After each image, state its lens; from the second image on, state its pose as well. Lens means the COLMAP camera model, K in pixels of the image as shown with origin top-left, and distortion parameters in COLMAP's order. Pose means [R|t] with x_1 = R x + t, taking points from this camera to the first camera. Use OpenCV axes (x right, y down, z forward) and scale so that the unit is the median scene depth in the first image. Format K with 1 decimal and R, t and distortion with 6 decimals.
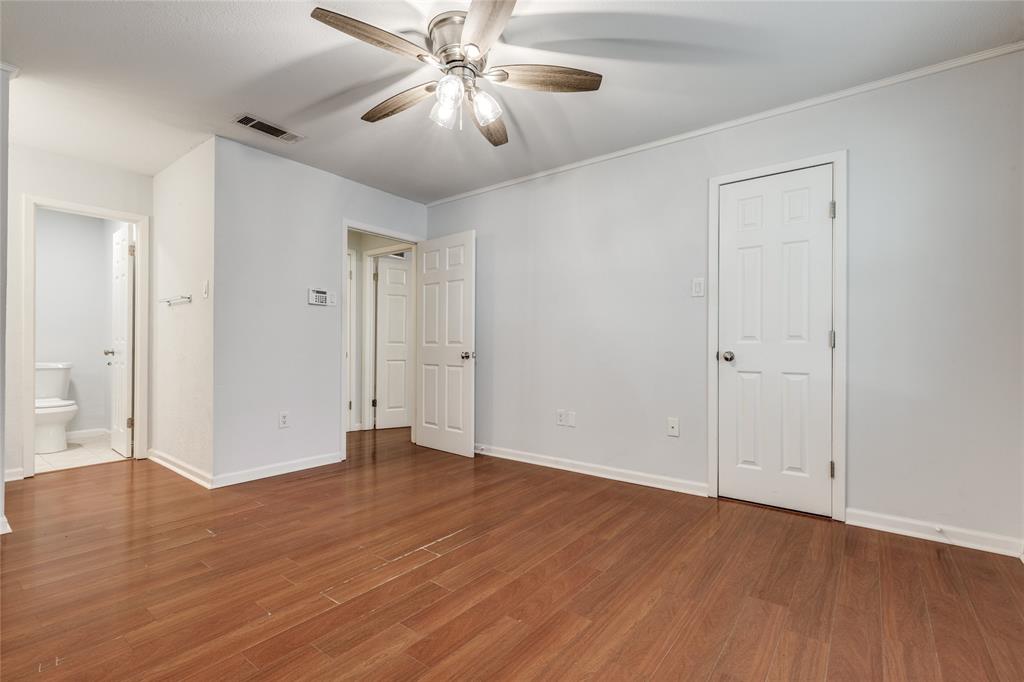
lens RADIAL K [[464.4, 0, 512.5], [0, 464.4, 343.8], [0, 0, 1]] dist [0.000083, -0.000388]
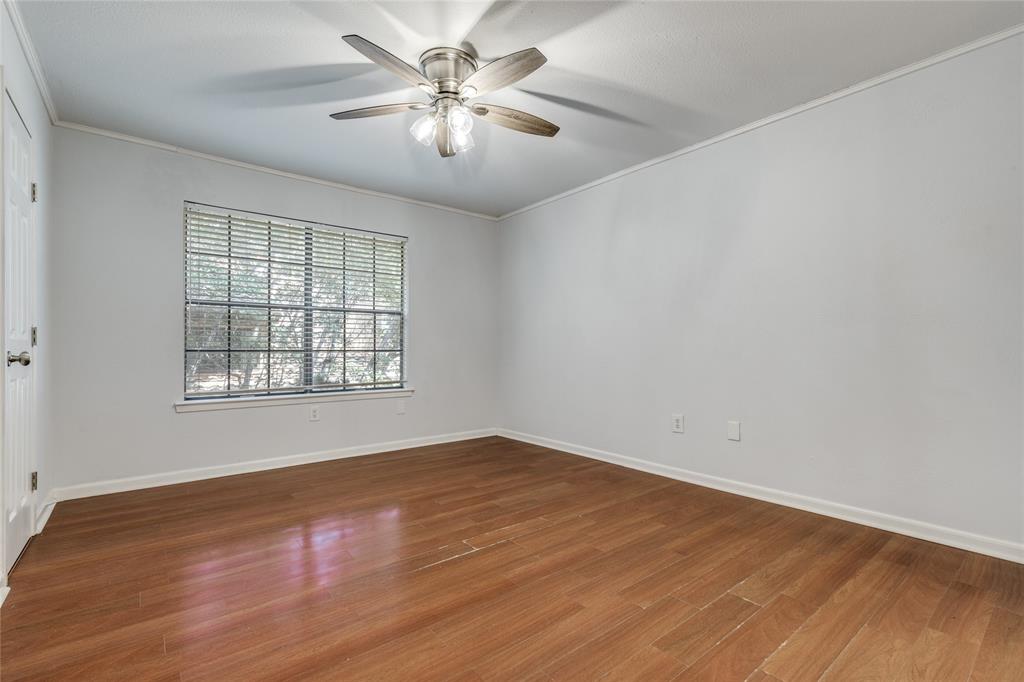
lens RADIAL K [[464.4, 0, 512.7], [0, 464.4, 345.2], [0, 0, 1]] dist [0.000083, -0.000388]
pose [[-0.972593, -0.003640, 0.232484, -0.478473], [-0.007803, 0.999825, -0.016989, 0.016791], [-0.232382, -0.018337, -0.972452, 1.876843]]
